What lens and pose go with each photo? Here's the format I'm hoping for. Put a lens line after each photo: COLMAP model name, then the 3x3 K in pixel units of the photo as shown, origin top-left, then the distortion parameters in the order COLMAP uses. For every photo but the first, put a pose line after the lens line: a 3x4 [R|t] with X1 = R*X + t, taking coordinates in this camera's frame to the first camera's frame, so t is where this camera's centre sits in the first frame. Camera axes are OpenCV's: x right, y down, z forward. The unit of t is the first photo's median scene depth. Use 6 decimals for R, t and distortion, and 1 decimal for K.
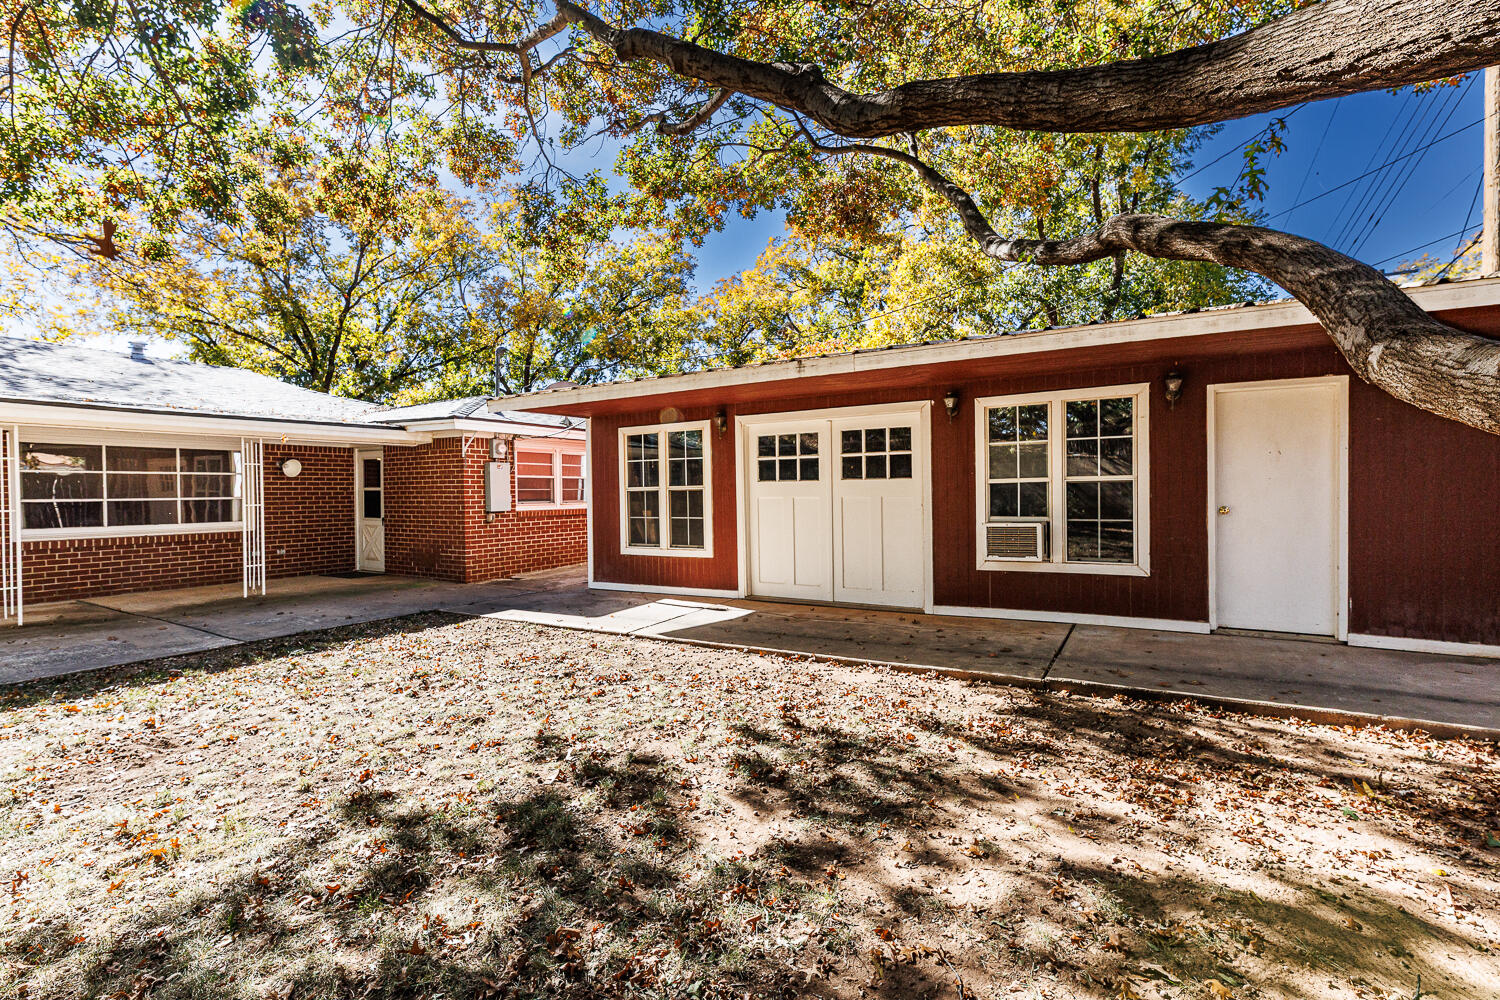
lens RADIAL K [[672.5, 0, 755.9], [0, 672.5, 501.8], [0, 0, 1]] dist [0.003447, 0.001875]
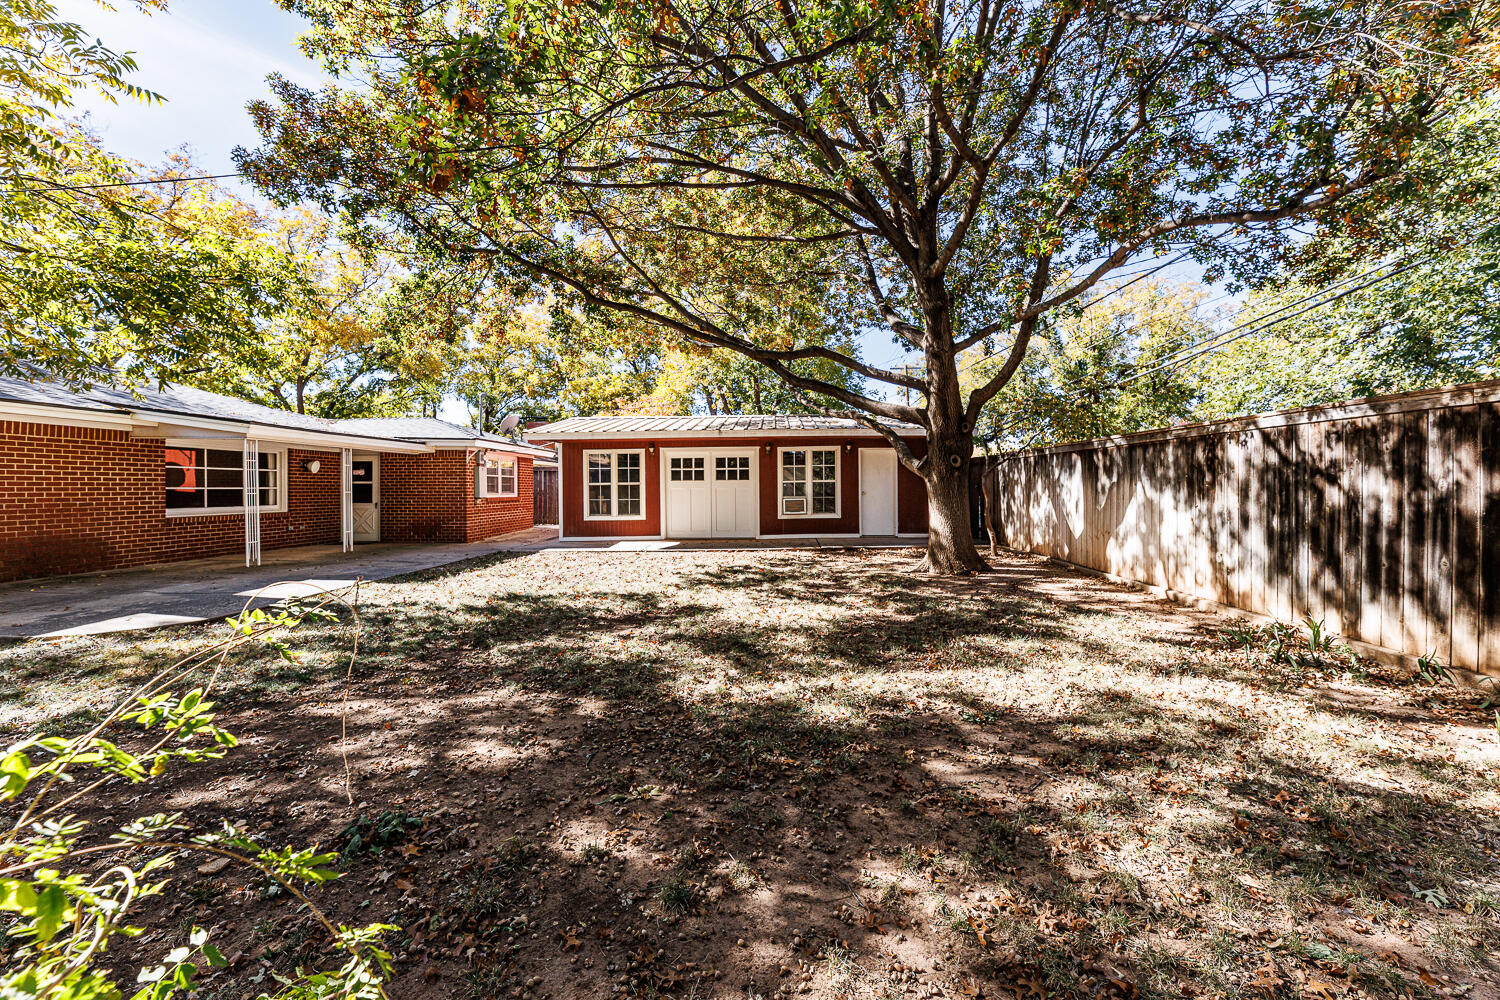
lens RADIAL K [[602.1, 0, 745.7], [0, 602.1, 492.9], [0, 0, 1]] dist [0.003642, 0.000785]
pose [[0.871566, 0.000955, 0.490277, -0.641233], [0.003881, 0.999953, -0.008847, 0.021678], [-0.490262, 0.009614, 0.871522, -0.629422]]
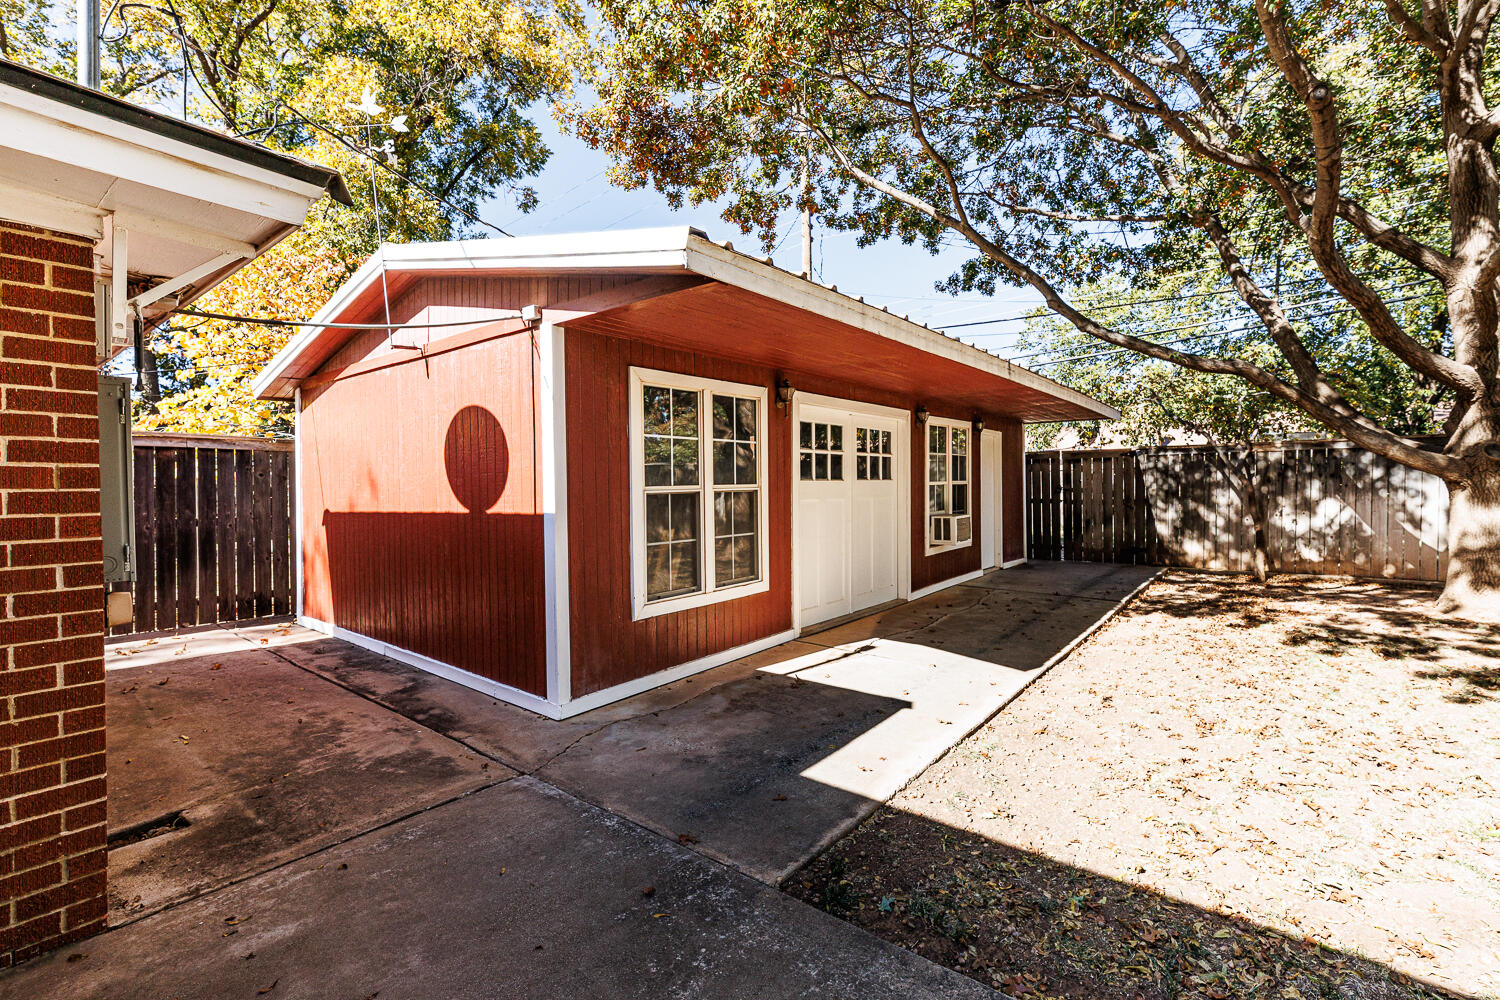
lens RADIAL K [[672.5, 0, 752.4], [0, 672.5, 493.9], [0, 0, 1]] dist [0.003447, 0.001875]
pose [[0.156732, -0.001948, 0.987639, -0.714971], [0.025794, 0.999665, -0.002121, -0.013341], [-0.987304, 0.025807, 0.156730, 0.879518]]
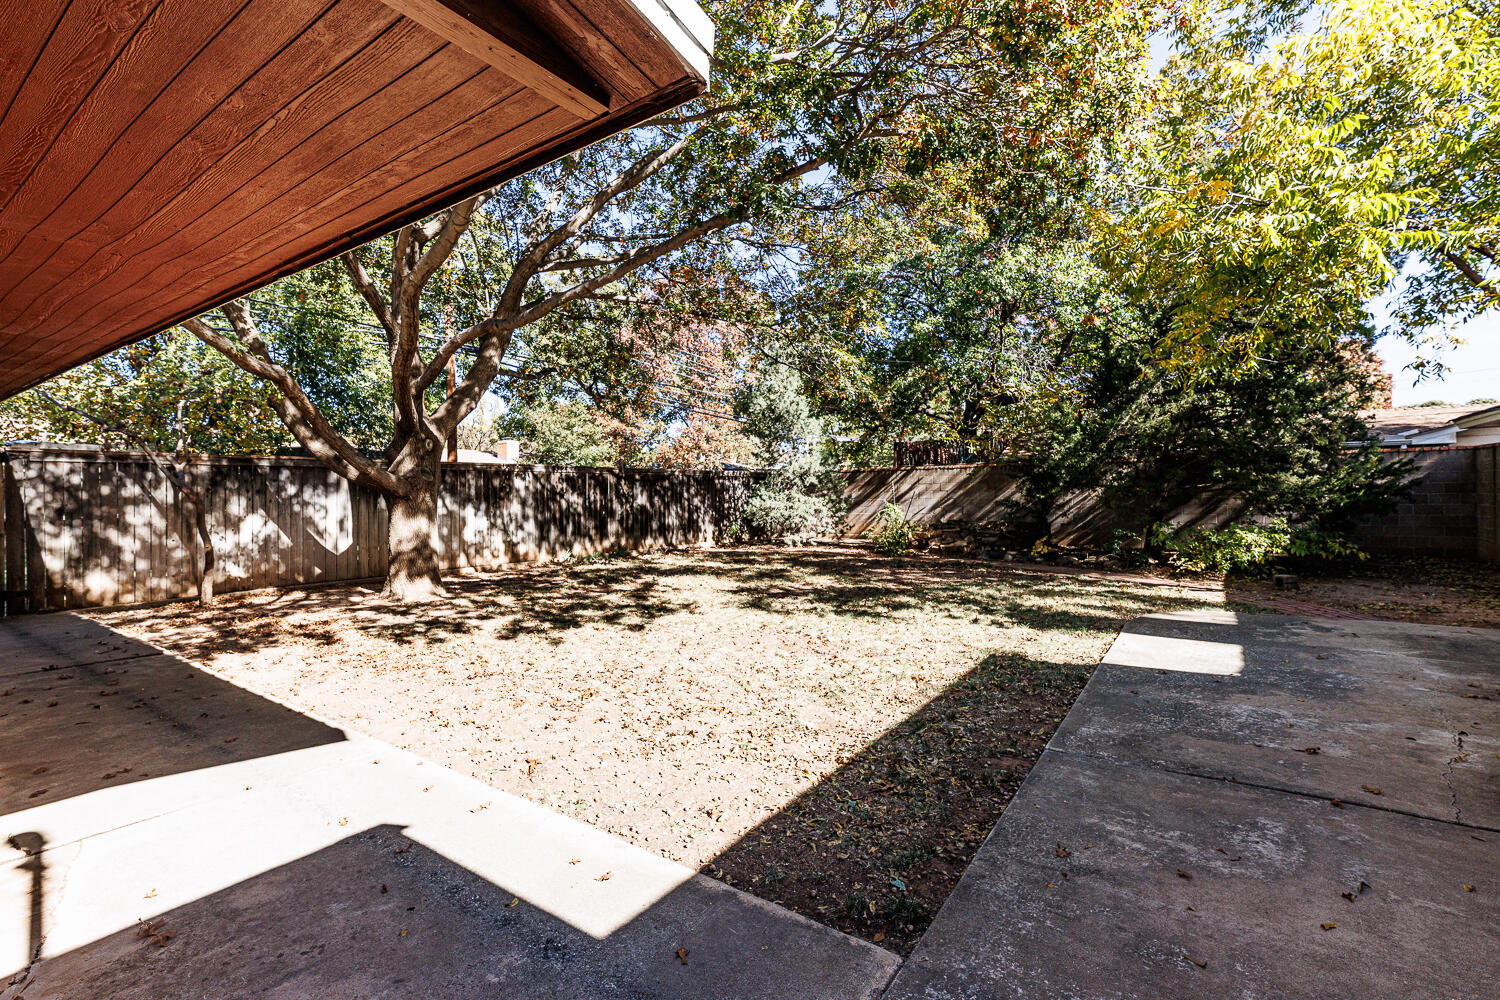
lens RADIAL K [[672.5, 0, 752.0], [0, 672.5, 487.6], [0, 0, 1]] dist [0.003447, 0.001875]
pose [[-0.995876, 0.021707, 0.088093, -0.460412], [0.022423, 0.999723, 0.007150, -0.016639], [-0.087914, 0.009096, -0.996087, 1.109829]]
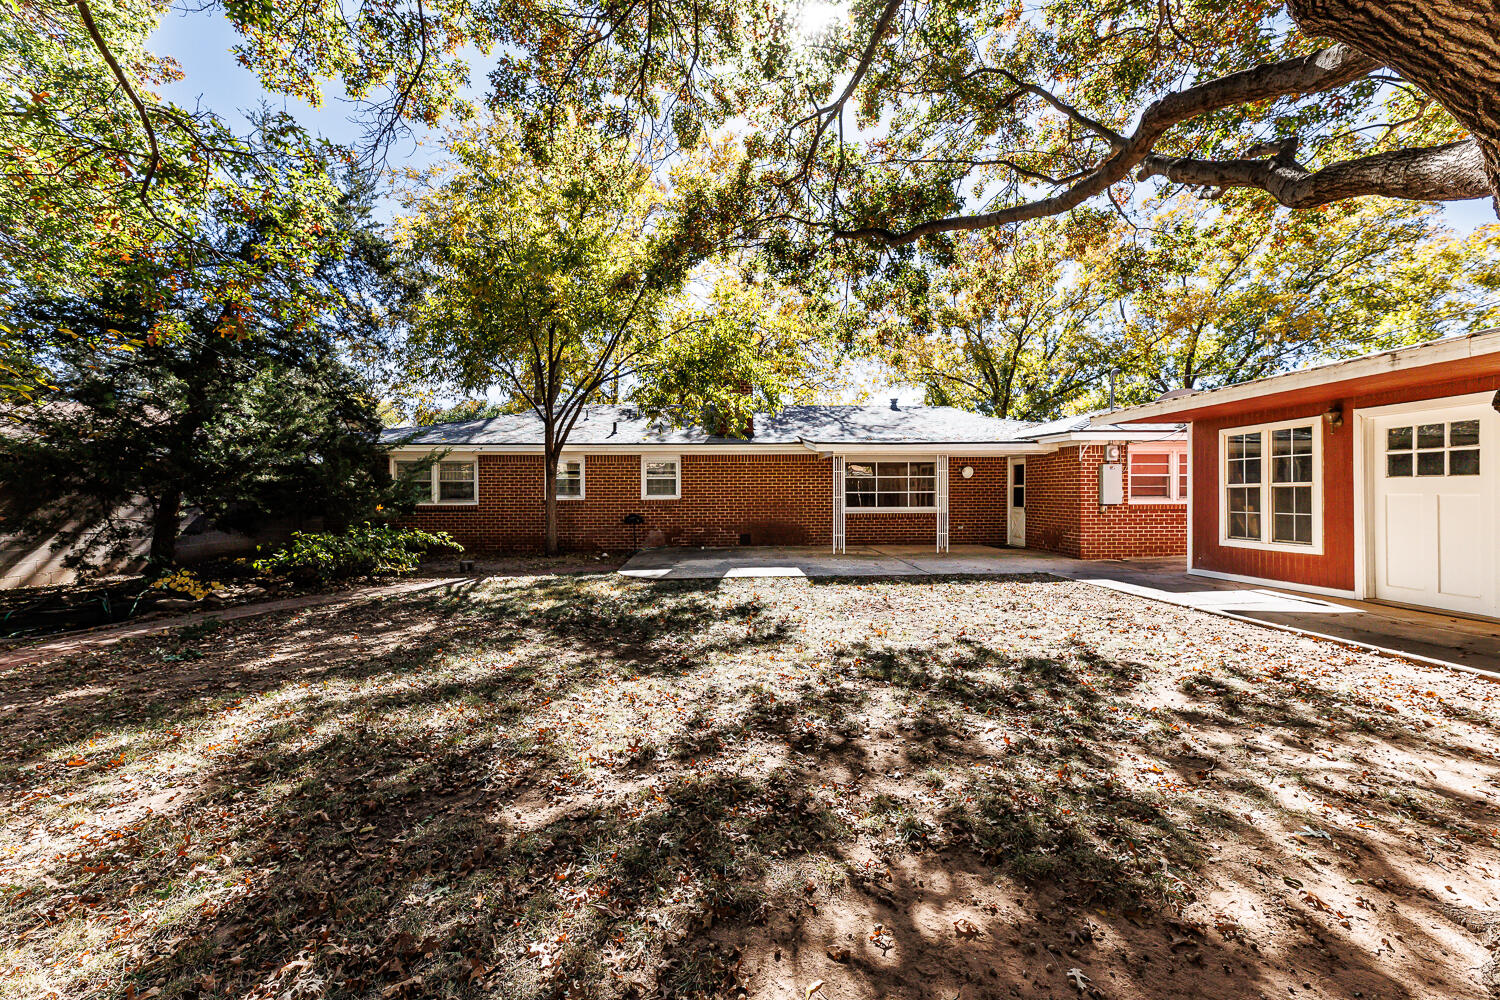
lens RADIAL K [[602.1, 0, 742.2], [0, 602.1, 500.3], [0, 0, 1]] dist [0.003642, 0.000785]
pose [[0.543578, 0.018663, -0.839151, 0.209130], [-0.015619, 0.999805, 0.012119, 0.005214], [0.839213, 0.006519, 0.543763, -0.191442]]
